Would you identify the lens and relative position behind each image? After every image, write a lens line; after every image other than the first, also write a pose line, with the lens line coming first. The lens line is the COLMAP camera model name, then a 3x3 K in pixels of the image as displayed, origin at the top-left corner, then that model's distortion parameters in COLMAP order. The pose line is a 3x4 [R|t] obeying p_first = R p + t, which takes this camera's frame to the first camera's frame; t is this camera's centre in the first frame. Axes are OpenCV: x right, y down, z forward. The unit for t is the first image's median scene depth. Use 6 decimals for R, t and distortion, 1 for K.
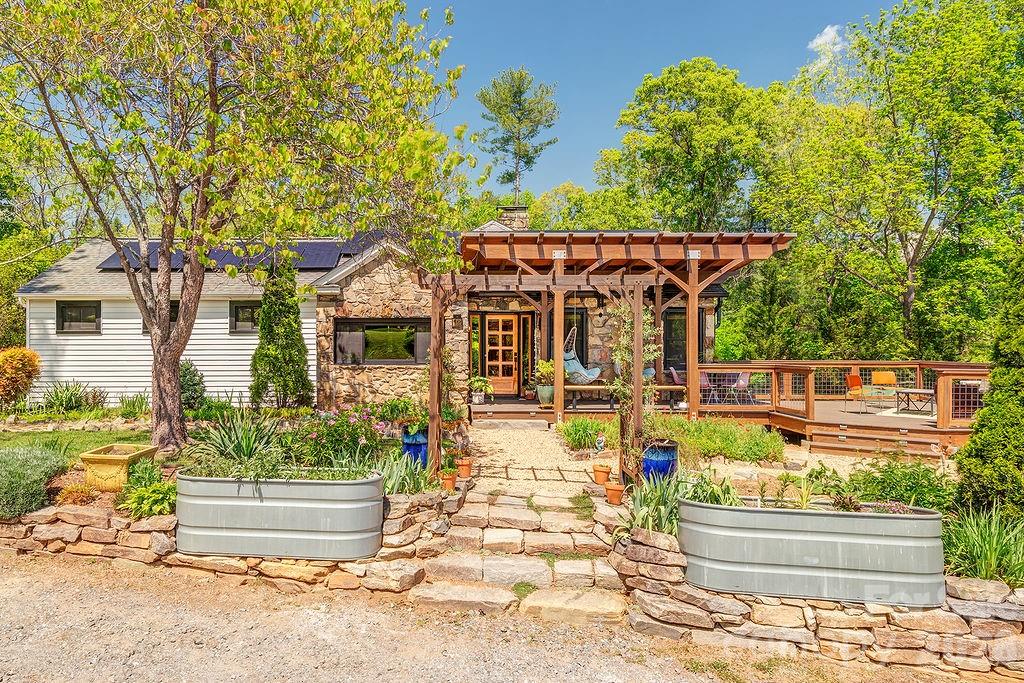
lens RADIAL K [[479.4, 0, 510.5], [0, 479.4, 340.2], [0, 0, 1]] dist [-0.000679, -0.000328]
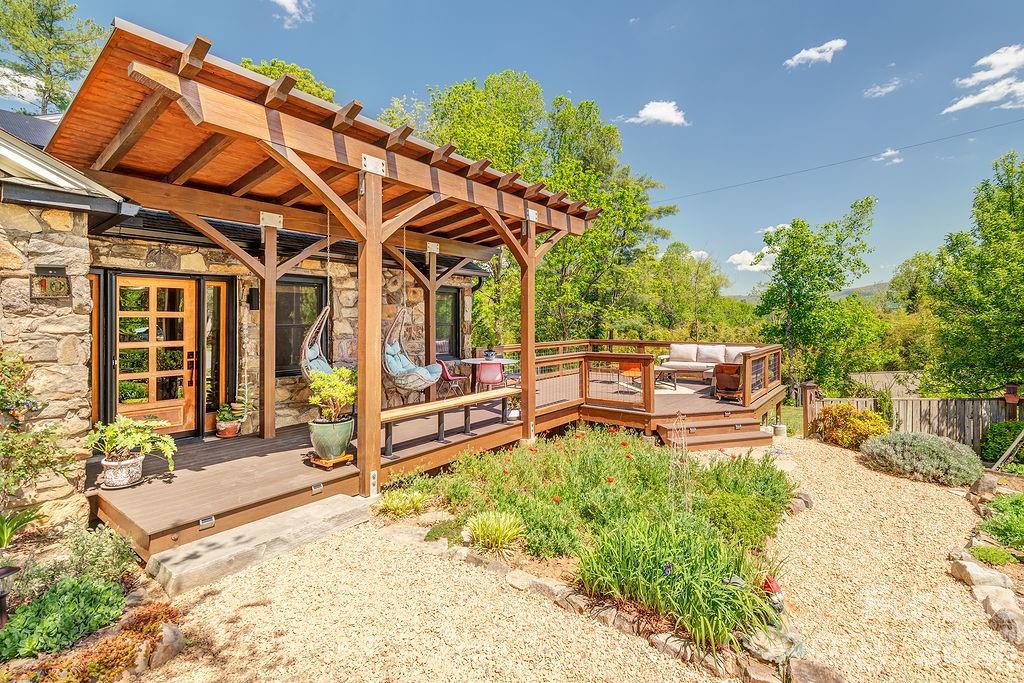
lens RADIAL K [[391.6, 0, 475.1], [0, 391.6, 316.5], [0, 0, 1]] dist [-0.002259, -0.000248]
pose [[0.655439, 0.003129, 0.755242, -0.112036], [0.003510, 0.999968, -0.007189, -0.009077], [-0.755240, 0.007363, 0.655407, 0.491370]]
